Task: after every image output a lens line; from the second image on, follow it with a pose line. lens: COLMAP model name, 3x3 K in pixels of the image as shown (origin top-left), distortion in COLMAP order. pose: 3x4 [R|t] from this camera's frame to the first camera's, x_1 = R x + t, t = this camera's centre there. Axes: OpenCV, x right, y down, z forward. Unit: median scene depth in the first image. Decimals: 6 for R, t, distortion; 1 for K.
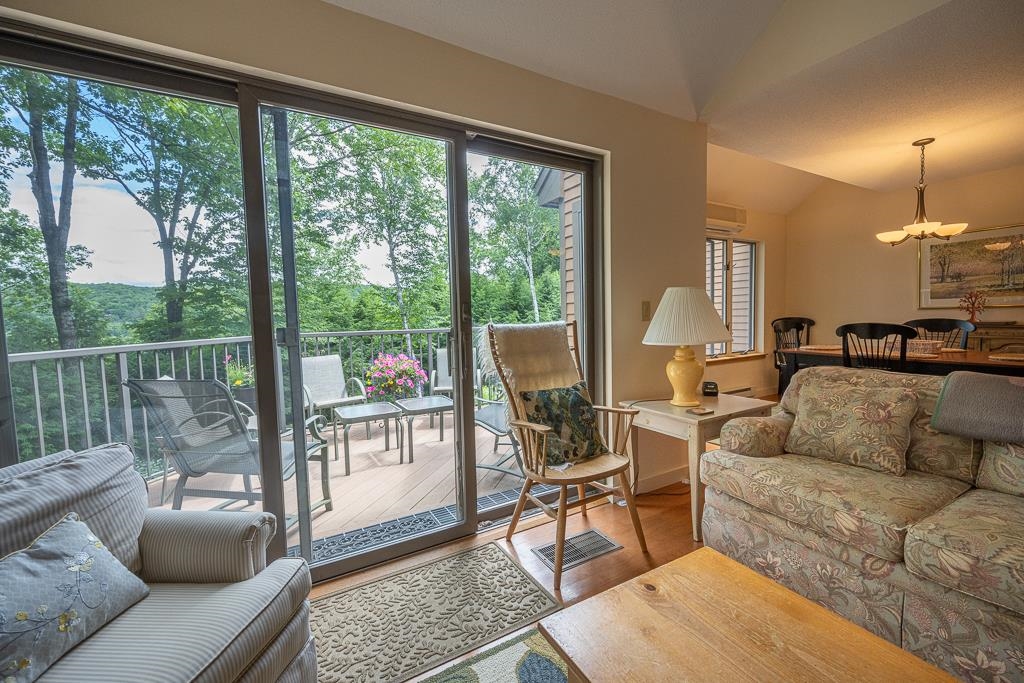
lens RADIAL K [[411.8, 0, 518.6], [0, 411.8, 342.3], [0, 0, 1]] dist [0.001524, 0.000644]
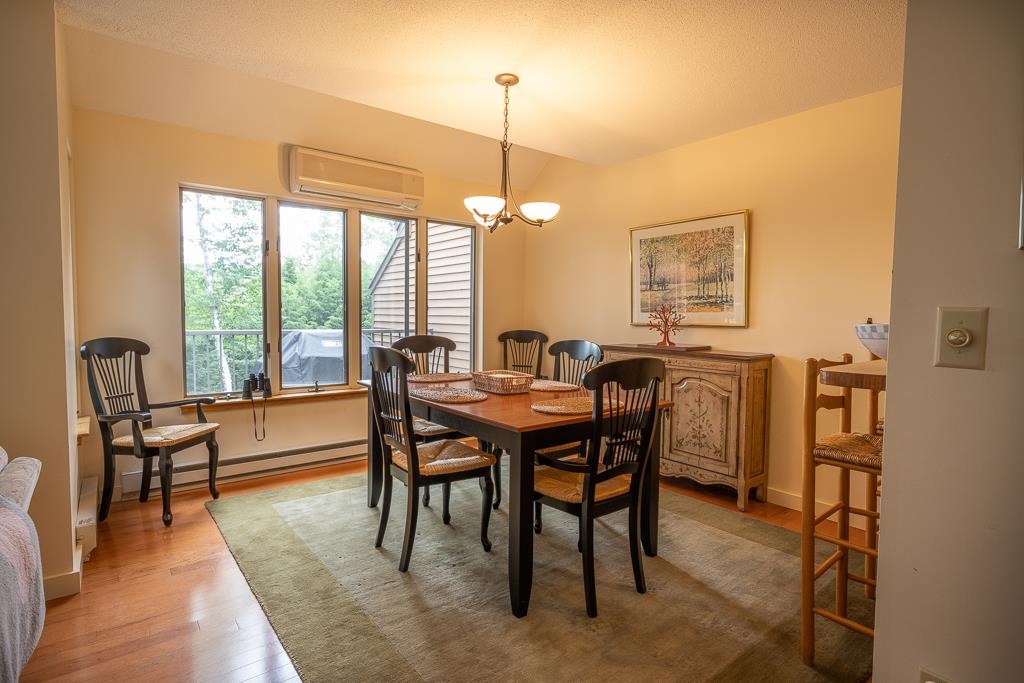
lens RADIAL K [[520.9, 0, 526.1], [0, 520.9, 344.2], [0, 0, 1]] dist [-0.003899, 0.000179]
pose [[0.987845, 0.024655, 0.153477, 1.273933], [-0.022720, 0.999639, -0.014346, -0.059151], [-0.153775, 0.010685, 0.988048, 0.232957]]
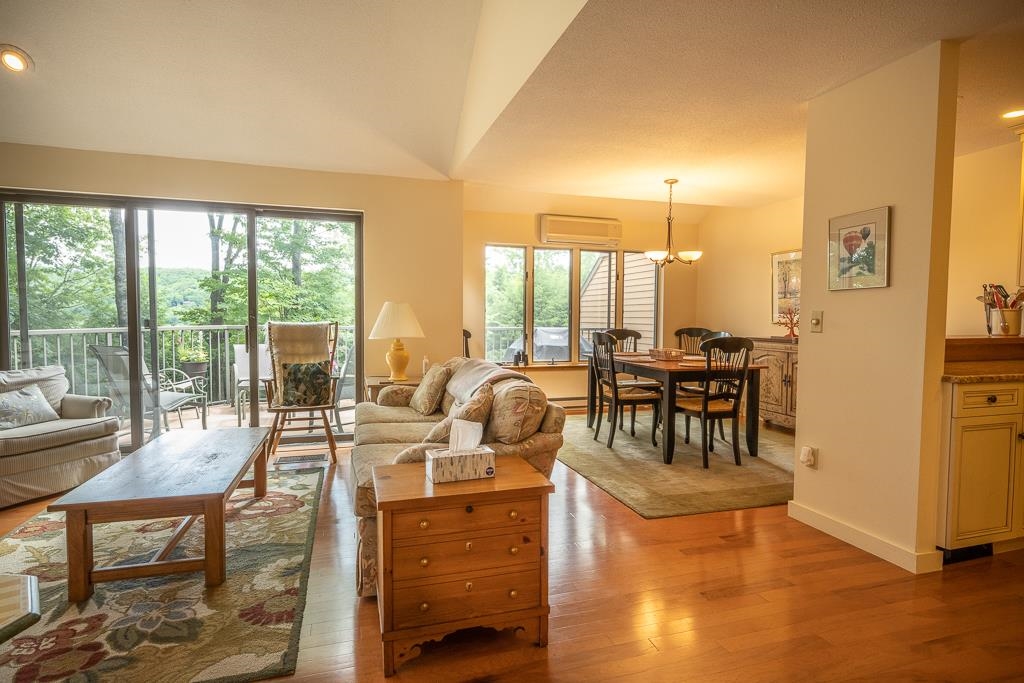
lens RADIAL K [[543.6, 0, 517.5], [0, 543.6, 335.9], [0, 0, 1]] dist [0.007239, -0.001077]
pose [[0.974592, 0.038614, -0.220634, 1.303849], [-0.045515, 0.998618, -0.026280, 0.024384], [0.219314, 0.035655, 0.975003, -0.849468]]
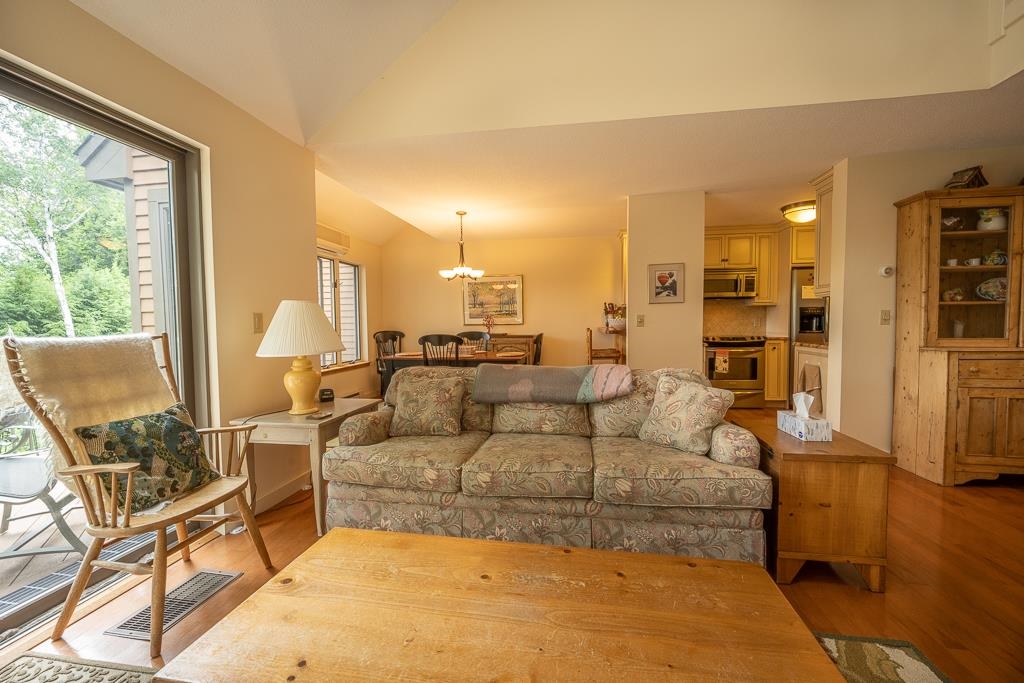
lens RADIAL K [[411.8, 0, 516.2], [0, 411.8, 332.3], [0, 0, 1]] dist [0.001524, 0.000644]
pose [[0.628486, -0.001533, 0.777819, -0.071551], [0.049055, 0.998085, -0.037669, 0.014011], [-0.776272, 0.061830, 0.627358, -0.086593]]
